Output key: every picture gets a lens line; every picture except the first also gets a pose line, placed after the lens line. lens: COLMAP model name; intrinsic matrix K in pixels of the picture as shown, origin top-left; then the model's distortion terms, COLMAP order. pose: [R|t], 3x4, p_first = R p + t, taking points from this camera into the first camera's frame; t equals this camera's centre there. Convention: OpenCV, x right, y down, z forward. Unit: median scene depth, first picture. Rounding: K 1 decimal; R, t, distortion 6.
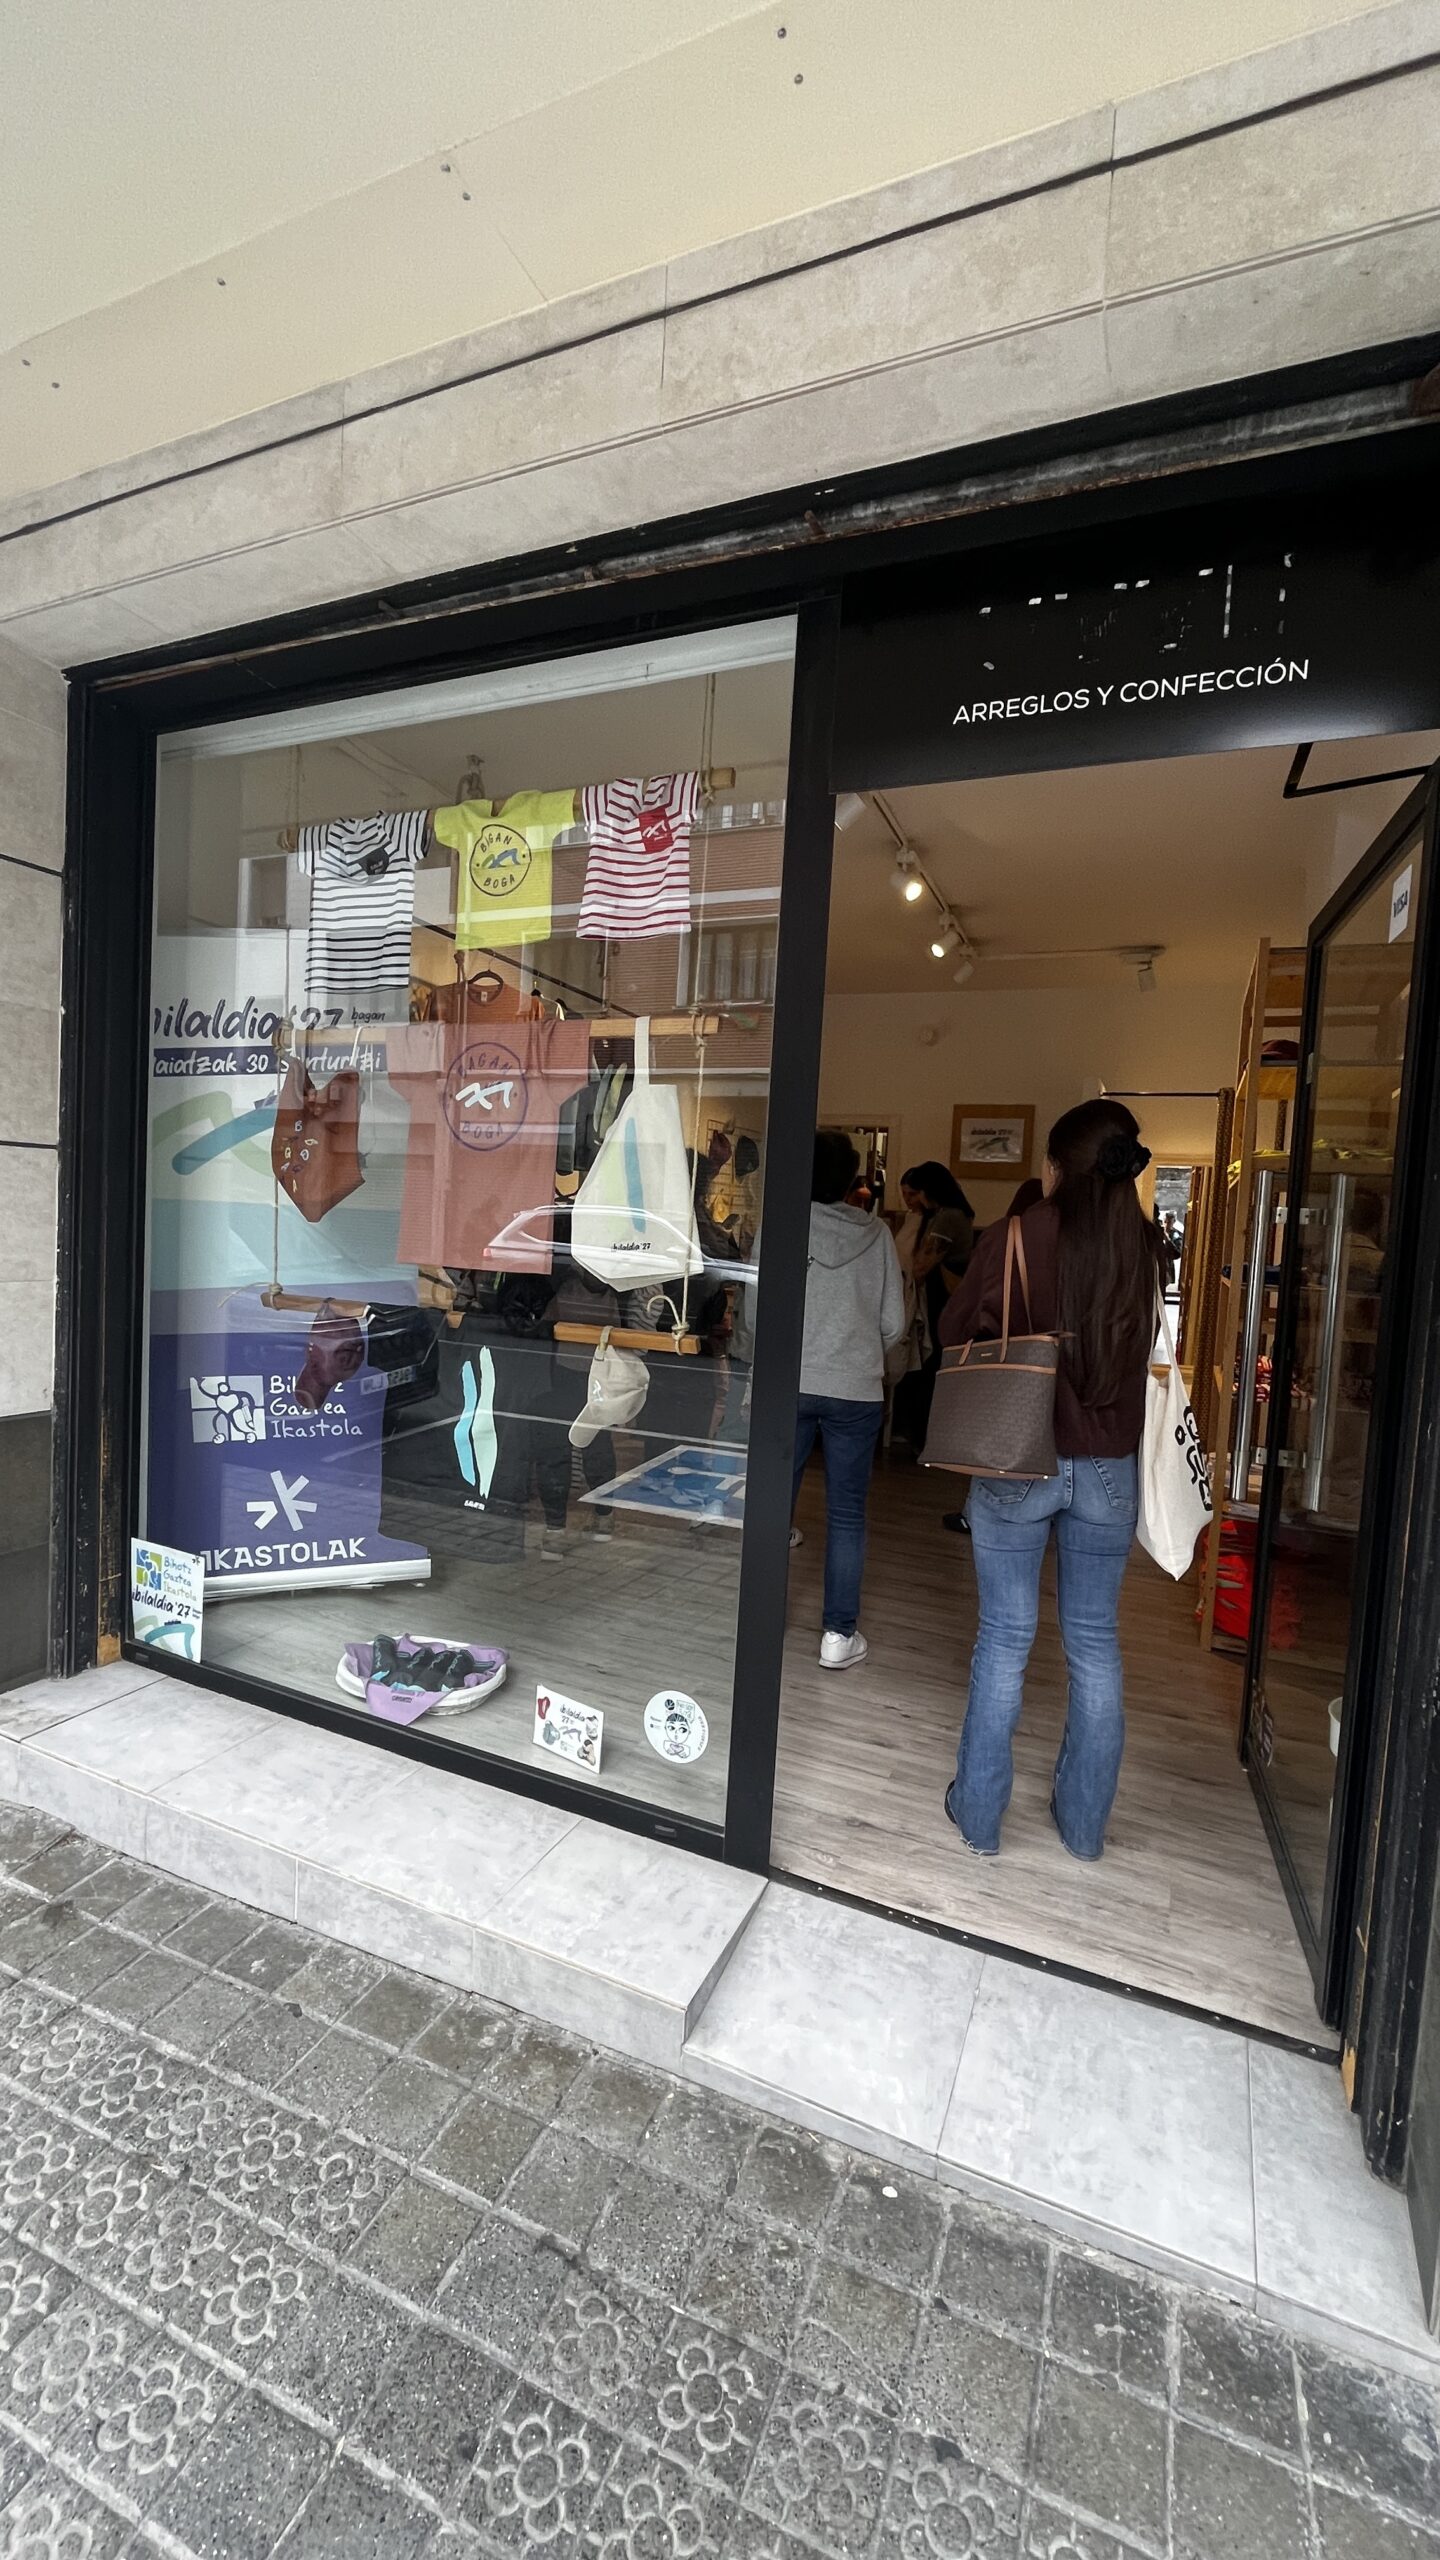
lens RADIAL K [[1039.5, 0, 718.7], [0, 1039.5, 1276.0], [0, 0, 1]] dist [-0.004465, 0.001049]
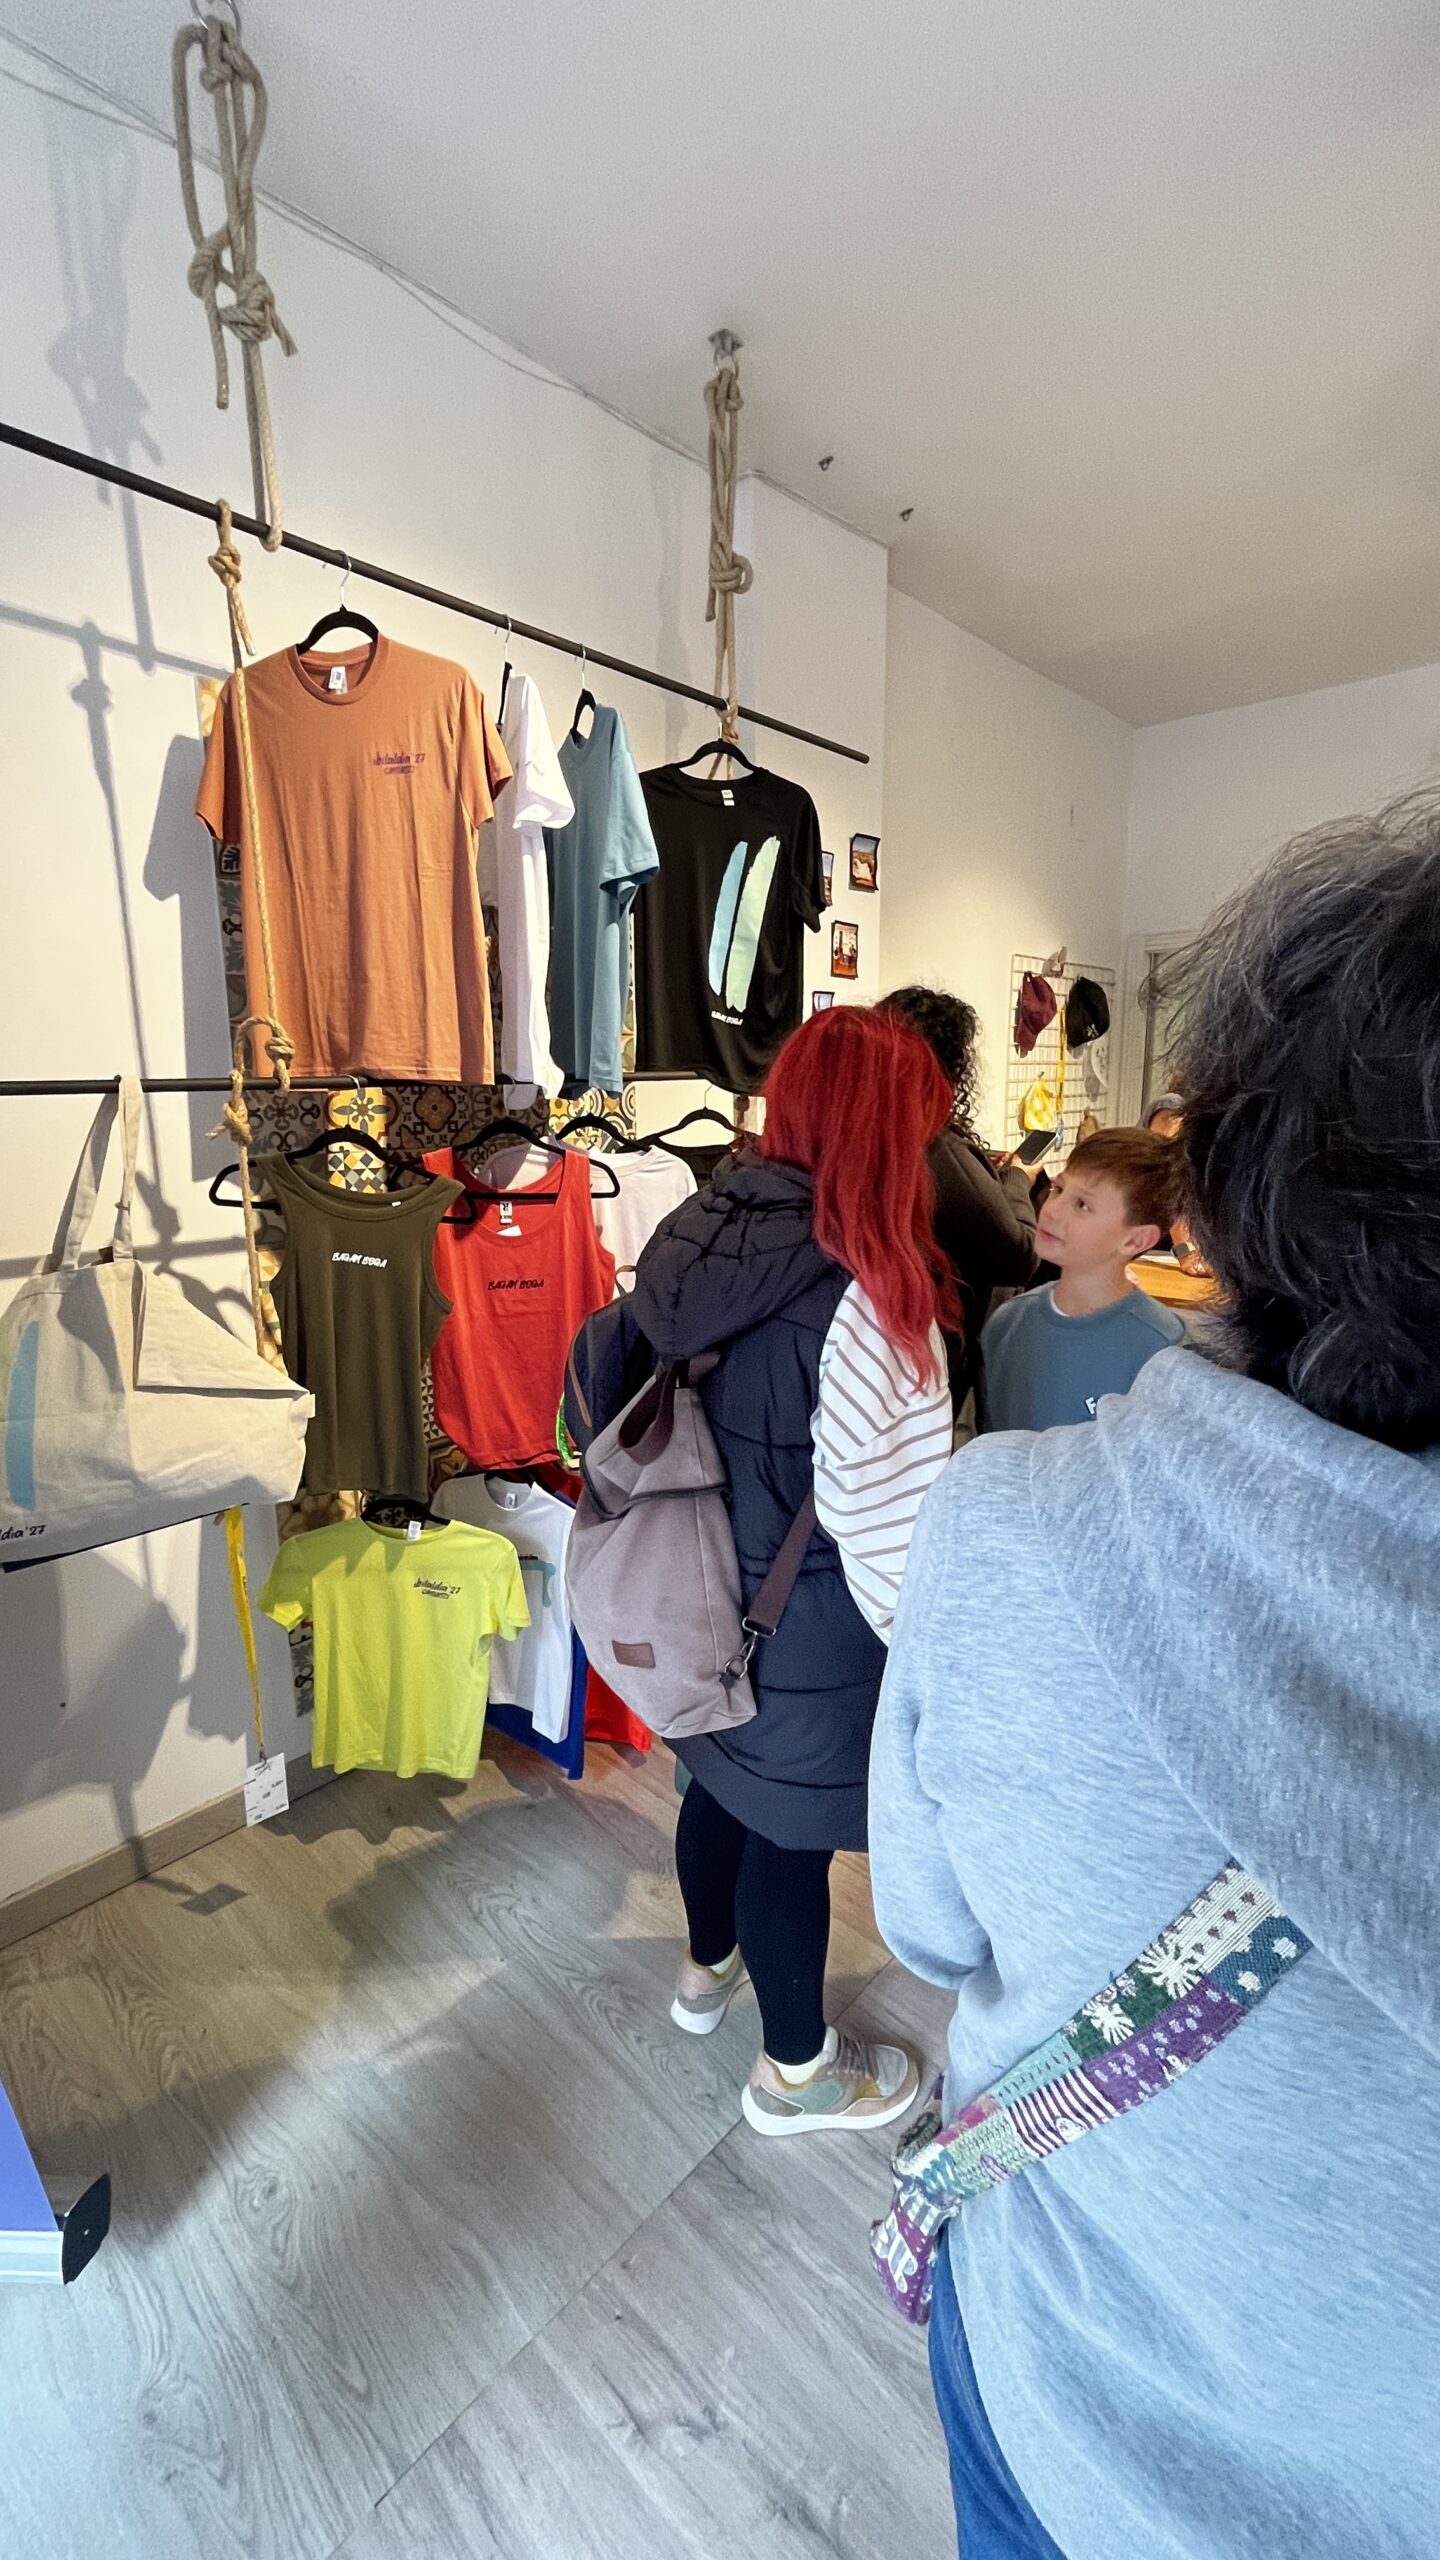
lens RADIAL K [[1039.5, 0, 706.1], [0, 1039.5, 1282.0], [0, 0, 1]] dist [-0.004465, 0.001049]
pose [[0.938395, -0.003504, -0.345547, 0.078425], [0.046221, 0.992236, 0.115461, -0.117173], [0.342459, -0.124319, 0.931271, 1.001448]]
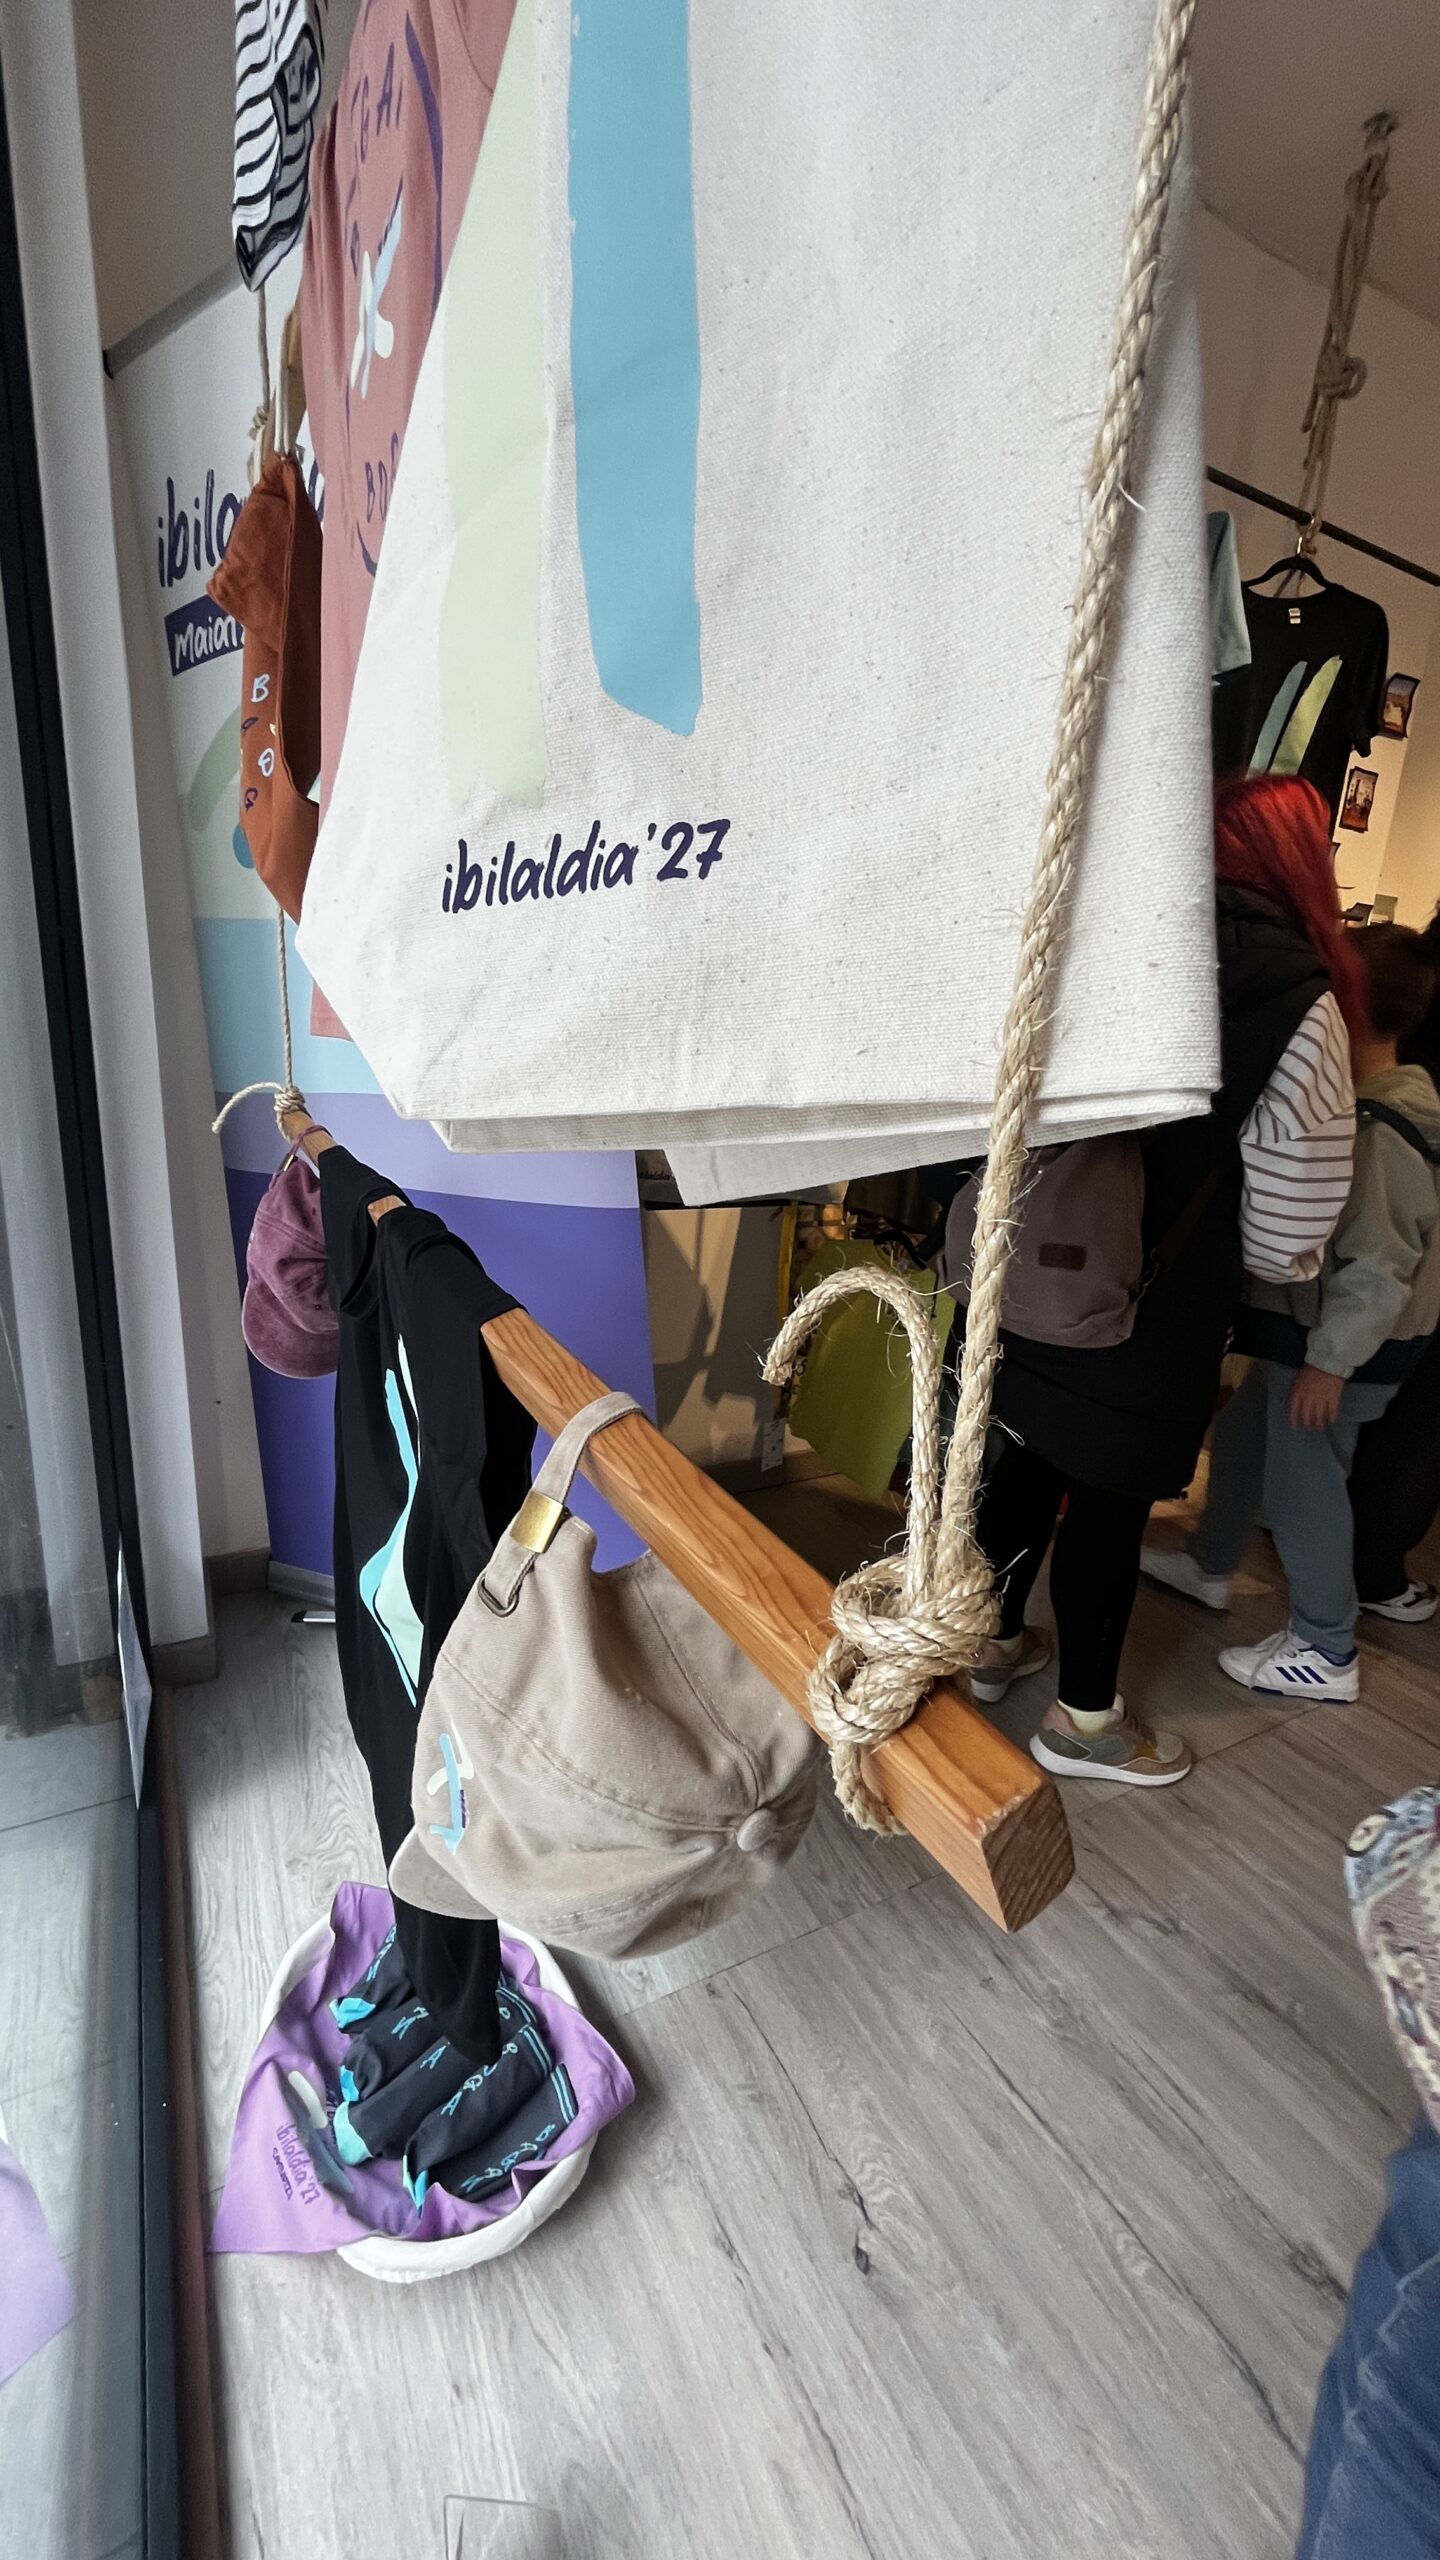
lens RADIAL K [[1039.5, 0, 710.8], [0, 1039.5, 1272.5], [0, 0, 1]] dist [-0.004465, 0.001049]
pose [[0.791102, 0.146537, -0.593873, 0.007517], [-0.047962, 0.982752, 0.178601, -0.007532], [0.609801, -0.112808, 0.784485, 0.821576]]
